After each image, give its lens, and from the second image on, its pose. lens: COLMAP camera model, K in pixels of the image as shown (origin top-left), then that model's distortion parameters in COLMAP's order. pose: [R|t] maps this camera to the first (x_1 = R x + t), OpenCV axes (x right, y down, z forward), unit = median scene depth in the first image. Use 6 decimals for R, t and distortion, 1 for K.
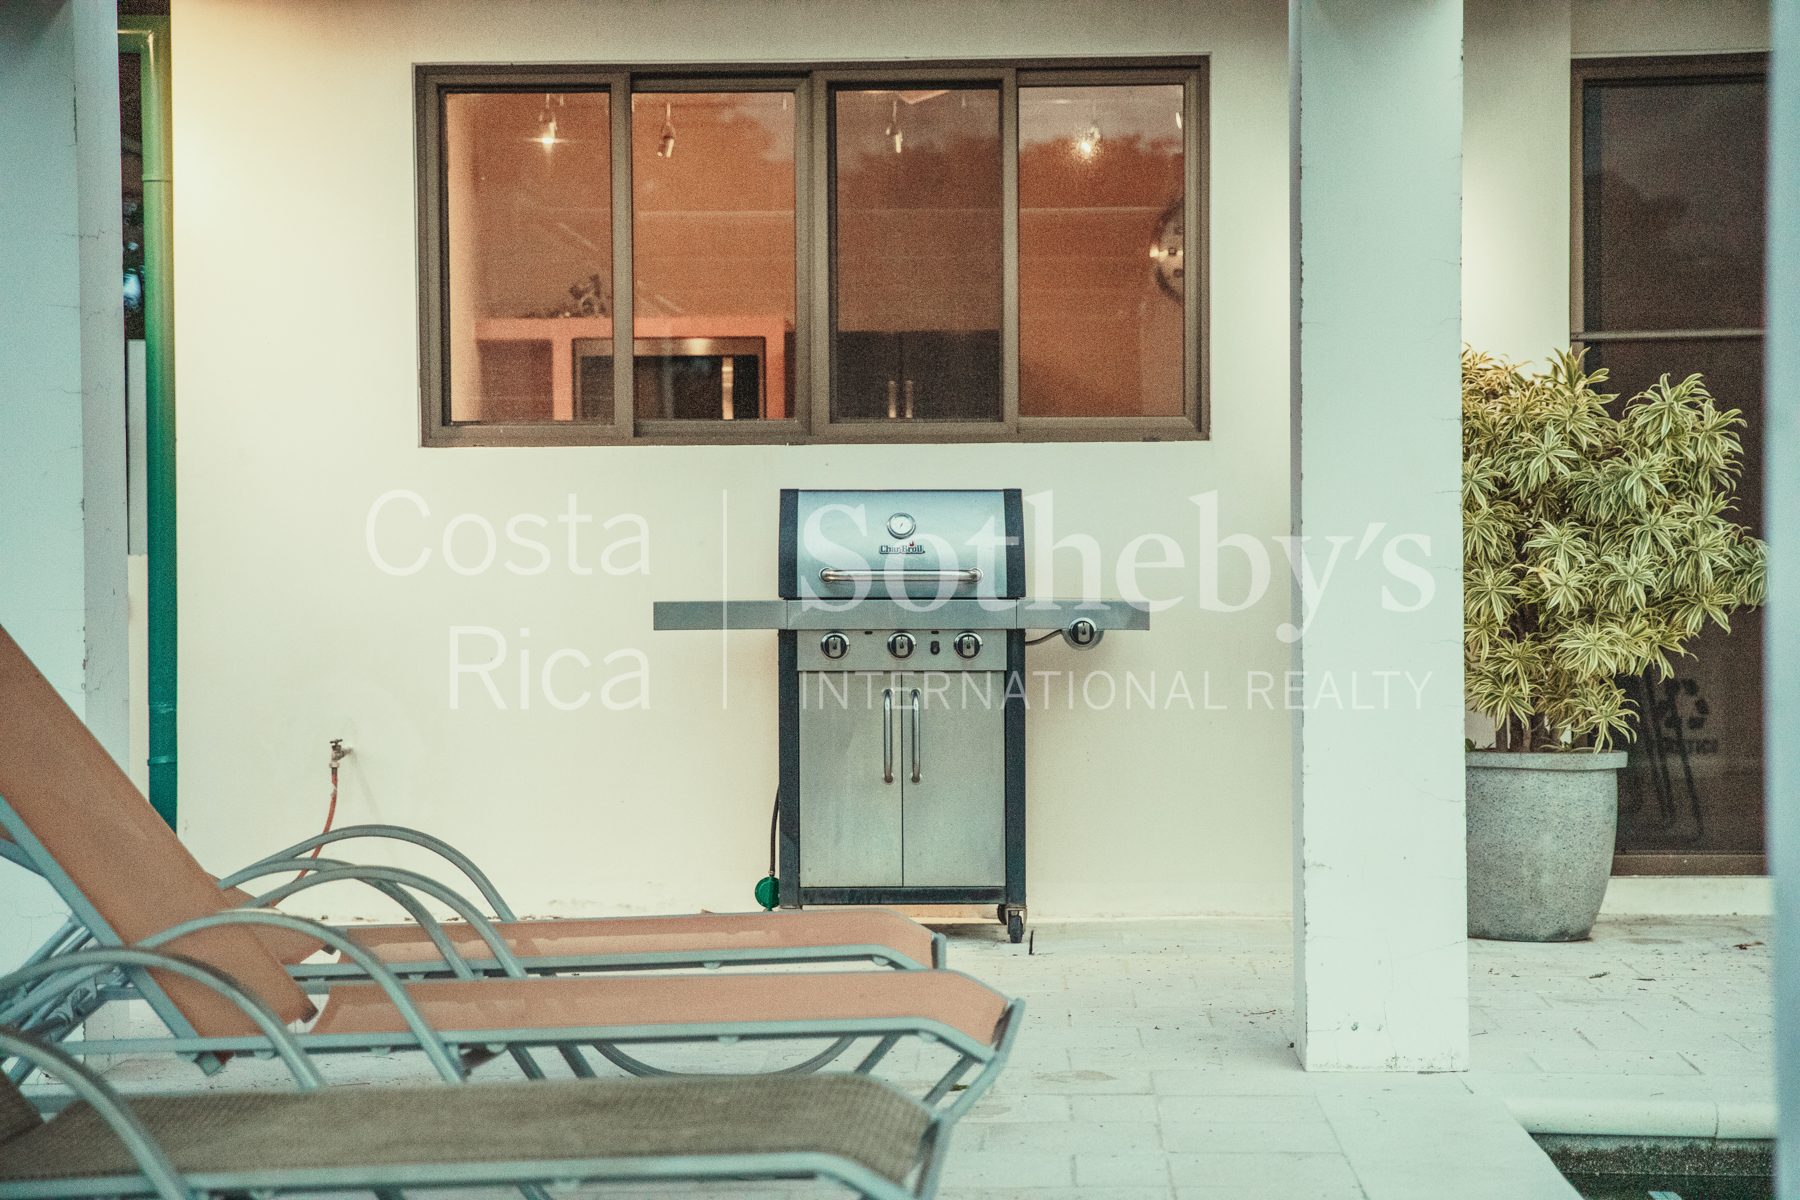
lens RADIAL K [[3252.5, 0, 897.5], [0, 3252.5, 601.2], [0, 0, 1]] dist [0.141242, 0.000000]
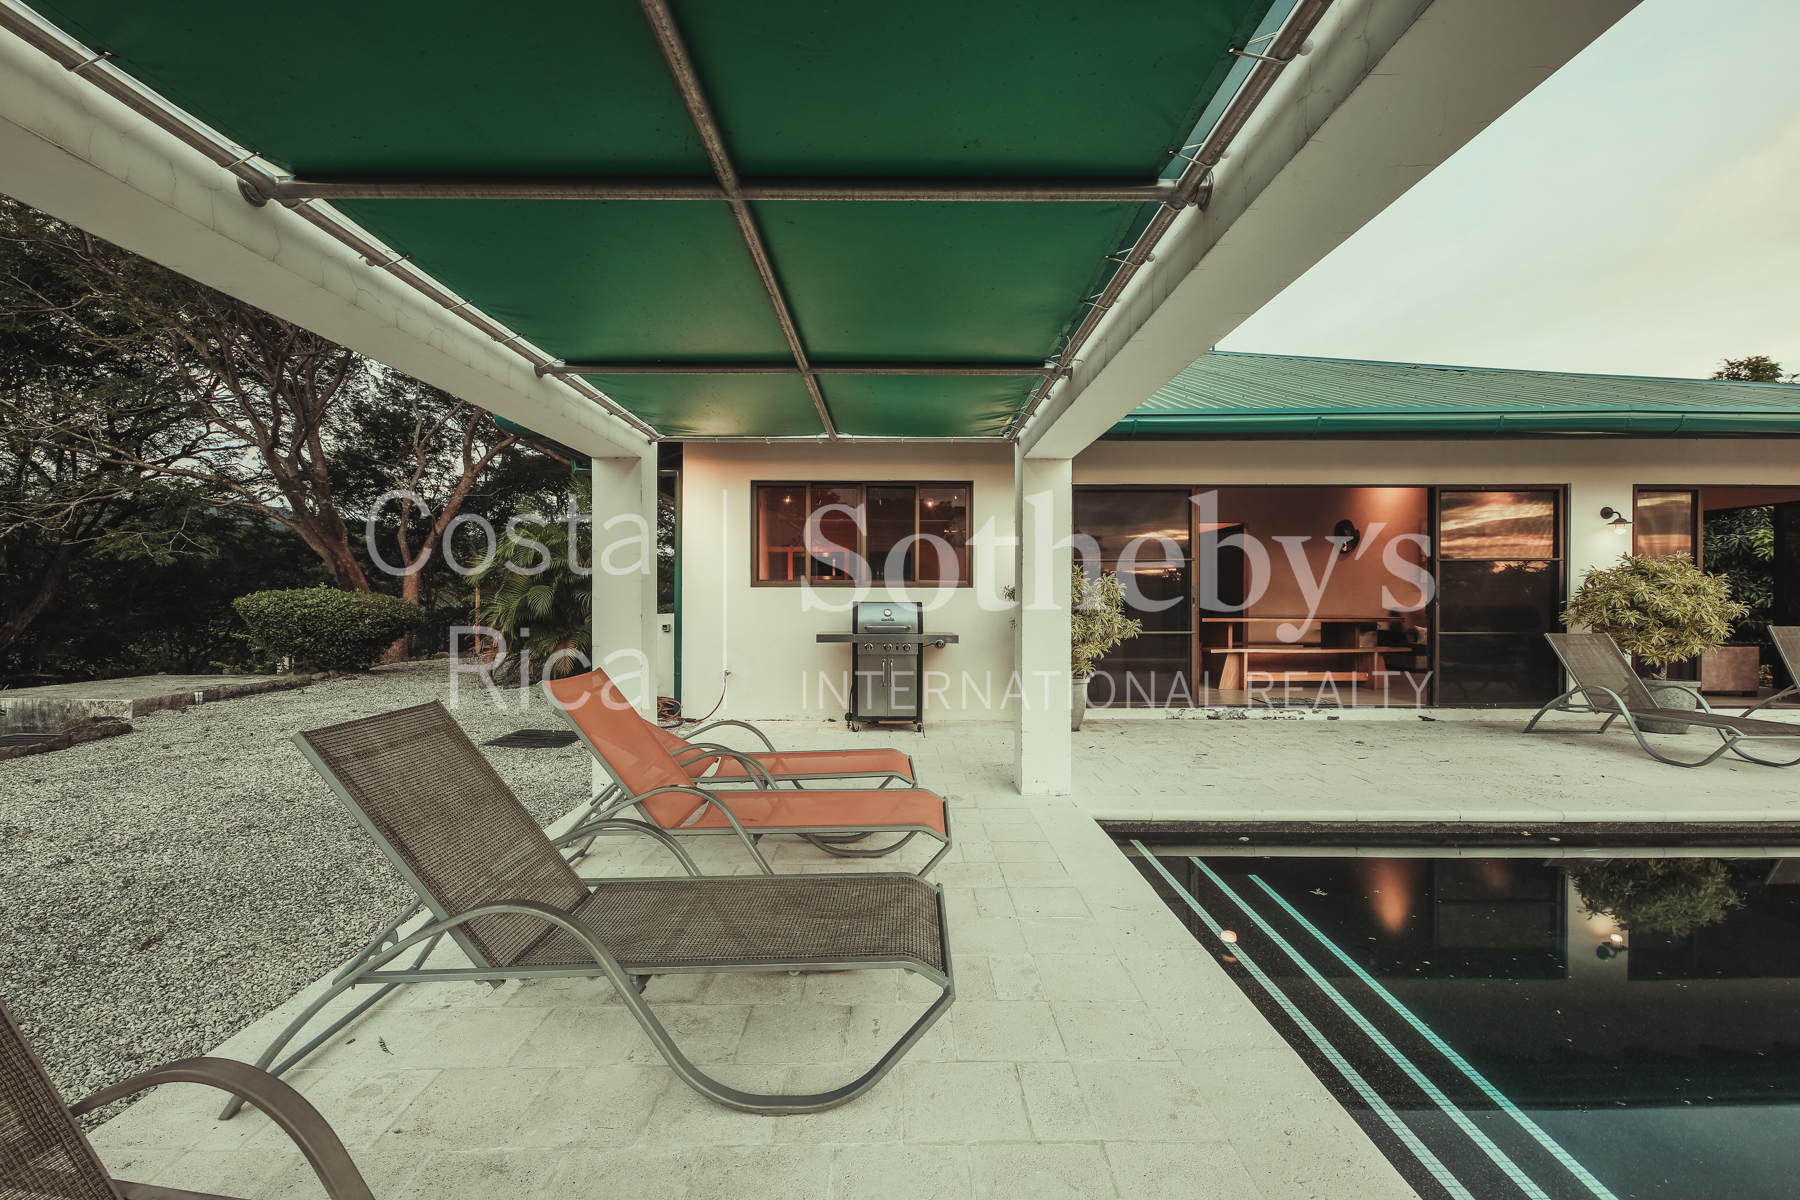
lens RADIAL K [[766.9, 0, 902.4], [0, 766.9, 600.1], [0, 0, 1]] dist [0.008612, -0.003497]
pose [[0.998982, 0.010655, 0.043845, -0.019375], [-0.010148, 0.999879, -0.011764, -0.027265], [-0.043965, 0.011307, 0.998969, 0.175787]]
